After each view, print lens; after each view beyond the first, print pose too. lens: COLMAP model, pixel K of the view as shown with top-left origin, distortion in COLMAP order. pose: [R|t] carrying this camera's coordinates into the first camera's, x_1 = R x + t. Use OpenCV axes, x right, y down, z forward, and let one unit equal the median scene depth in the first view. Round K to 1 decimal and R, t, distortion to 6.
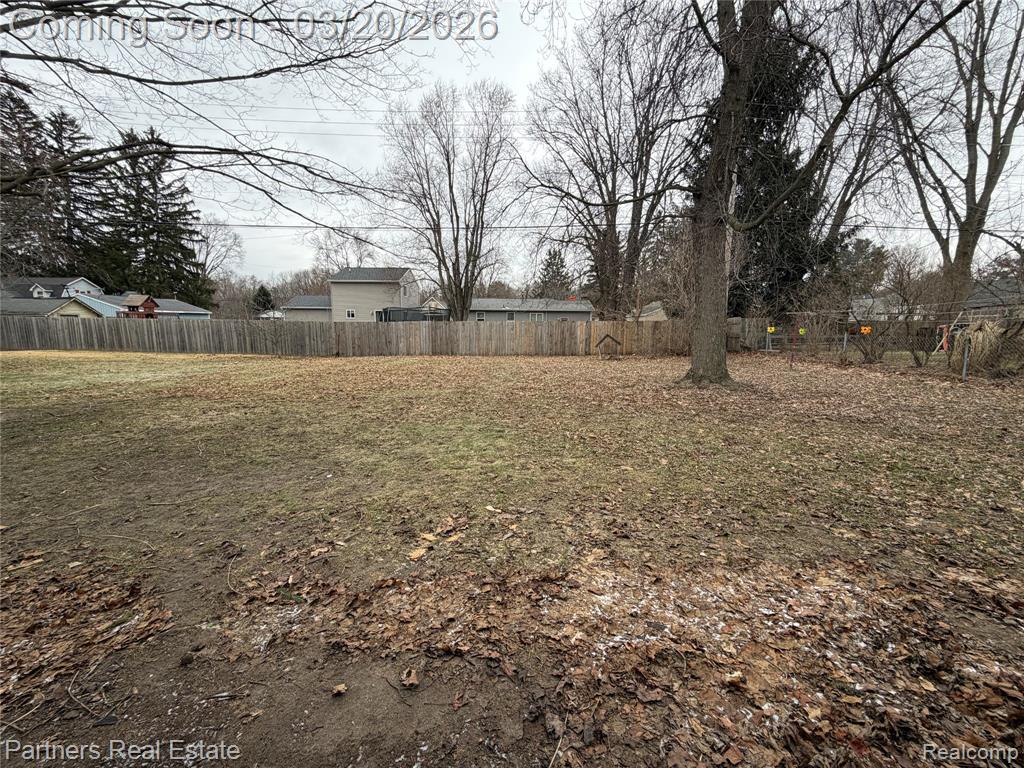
lens RADIAL K [[405.5, 0, 511.2], [0, 405.5, 385.5], [0, 0, 1]] dist [0.000588, -0.000288]
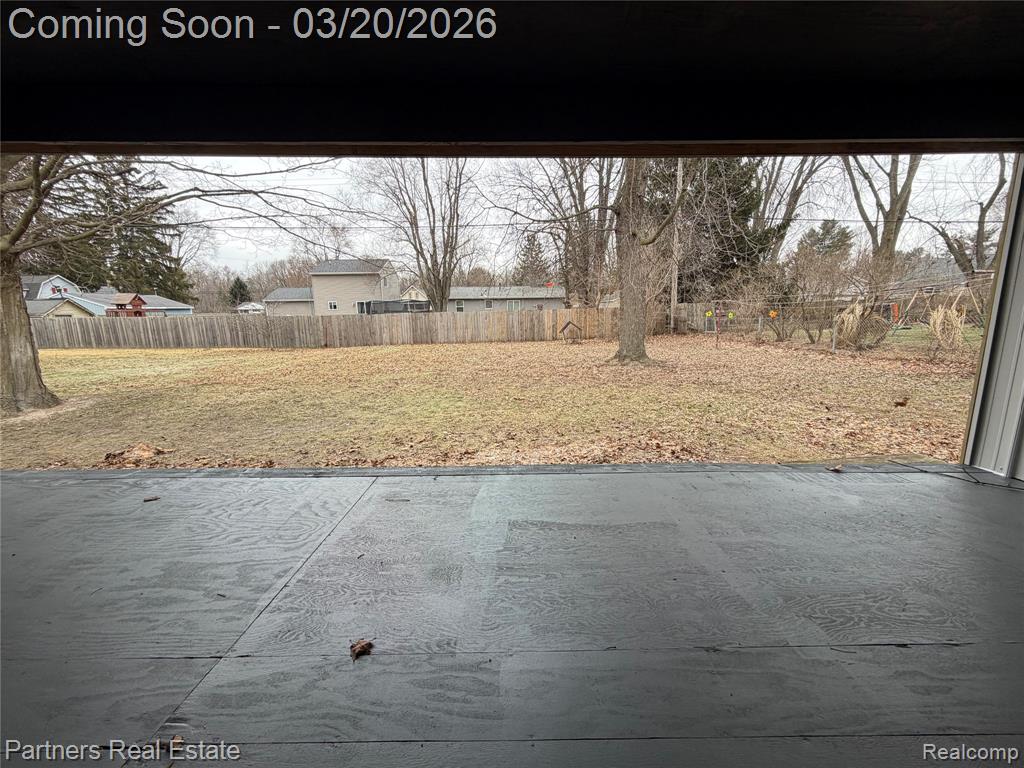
lens RADIAL K [[405.5, 0, 511.2], [0, 405.5, 385.5], [0, 0, 1]] dist [0.000588, -0.000288]
pose [[0.998815, -0.031239, 0.037307, 0.046804], [0.029907, 0.998914, 0.035729, 0.011025], [-0.038382, -0.034571, 0.998665, -0.206411]]
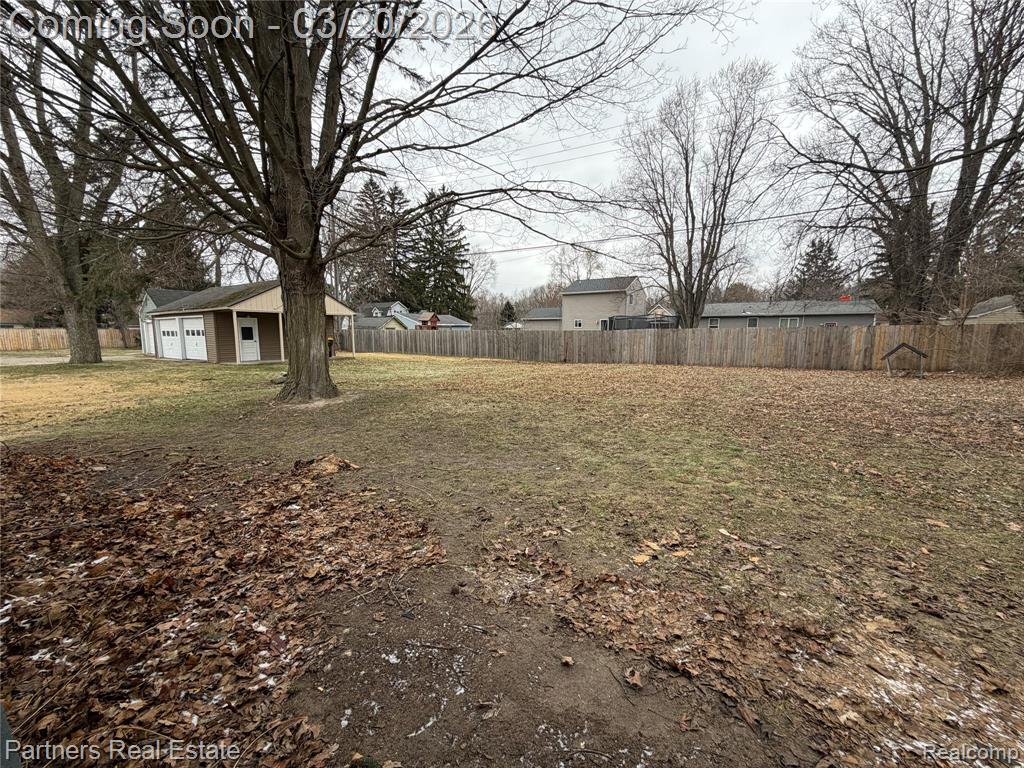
lens RADIAL K [[405.5, 0, 511.2], [0, 405.5, 385.5], [0, 0, 1]] dist [0.000588, -0.000288]
pose [[0.861822, 0.056412, -0.504065, -0.006398], [-0.067150, 0.997738, -0.003150, 0.004052], [0.502747, 0.036563, 0.863660, -0.004795]]
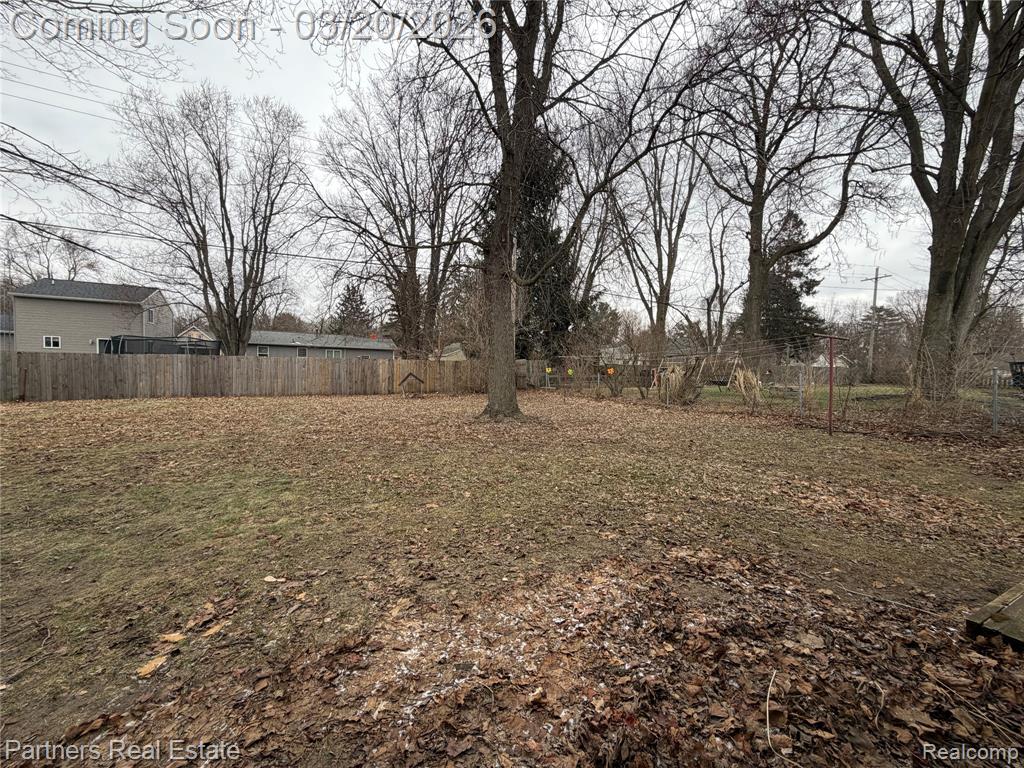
lens RADIAL K [[405.5, 0, 511.2], [0, 405.5, 385.5], [0, 0, 1]] dist [0.000588, -0.000288]
pose [[0.889911, -0.005232, 0.456104, 0.002656], [0.048683, 0.995312, -0.083569, 0.001360], [-0.453529, 0.096573, 0.885994, 0.003508]]
